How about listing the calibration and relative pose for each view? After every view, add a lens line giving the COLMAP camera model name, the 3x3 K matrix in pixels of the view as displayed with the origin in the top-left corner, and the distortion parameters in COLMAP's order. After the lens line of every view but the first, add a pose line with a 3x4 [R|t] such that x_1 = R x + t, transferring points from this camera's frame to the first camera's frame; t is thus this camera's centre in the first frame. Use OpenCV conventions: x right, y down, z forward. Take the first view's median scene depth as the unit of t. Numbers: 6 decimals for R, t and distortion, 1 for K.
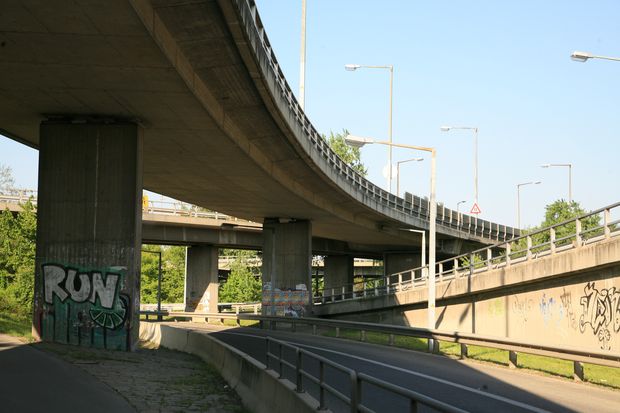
lens RADIAL K [[1007.8, 0, 310.0], [0, 1007.8, 206.5], [0, 0, 1]] dist [0.046763, 0.067609]
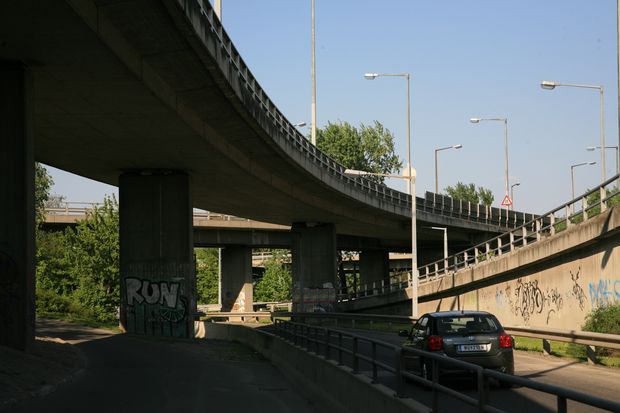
lens RADIAL K [[1353.2, 0, 310.0], [0, 1353.2, 206.5], [0, 0, 1]] dist [-0.016317, -0.186539]
pose [[0.998246, -0.033459, -0.048838, 0.047966], [0.034711, 0.999084, 0.025018, -0.044292], [0.047956, -0.026670, 0.998493, -0.477083]]
